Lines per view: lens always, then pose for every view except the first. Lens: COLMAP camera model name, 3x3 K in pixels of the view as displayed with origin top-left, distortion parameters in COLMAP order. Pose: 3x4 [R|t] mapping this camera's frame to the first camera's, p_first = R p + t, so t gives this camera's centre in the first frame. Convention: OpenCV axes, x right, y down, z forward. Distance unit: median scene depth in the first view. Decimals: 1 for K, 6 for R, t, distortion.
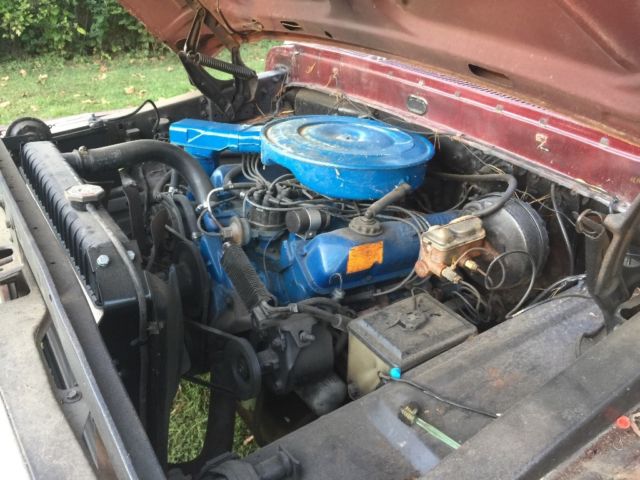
lens RADIAL K [[547.4, 0, 320.0], [0, 547.4, 240.0], [0, 0, 1]] dist [0.110810, -0.175810]
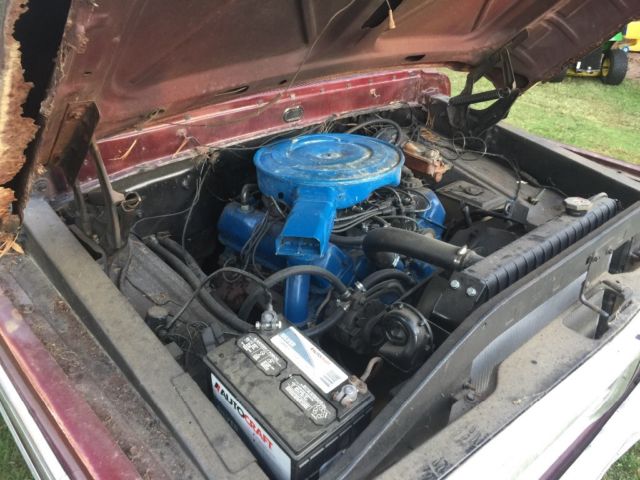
lens RADIAL K [[547.4, 0, 320.0], [0, 547.4, 240.0], [0, 0, 1]] dist [0.110810, -0.175810]
pose [[-0.123854, -0.527745, 0.840324, -1.147917], [0.438787, 0.730425, 0.523398, -0.754538], [-0.890015, 0.433548, 0.141102, 1.048598]]
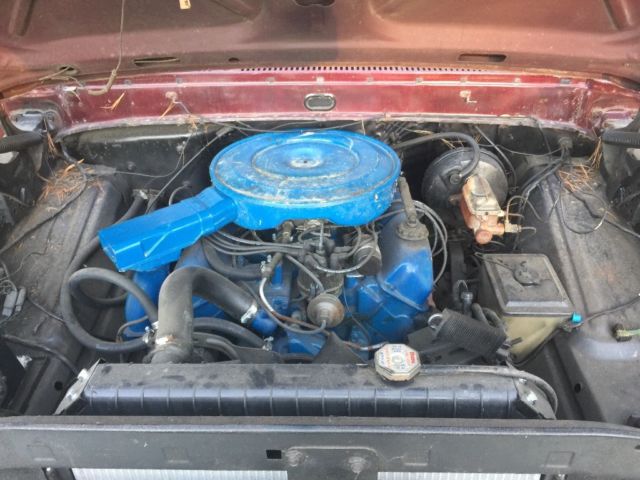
lens RADIAL K [[547.4, 0, 320.0], [0, 547.4, 240.0], [0, 0, 1]] dist [0.110810, -0.175810]
pose [[0.591083, -0.499623, 0.633244, -0.661151], [0.417829, 0.861182, 0.289455, -0.369541], [-0.689957, 0.093496, 0.717787, 0.373924]]
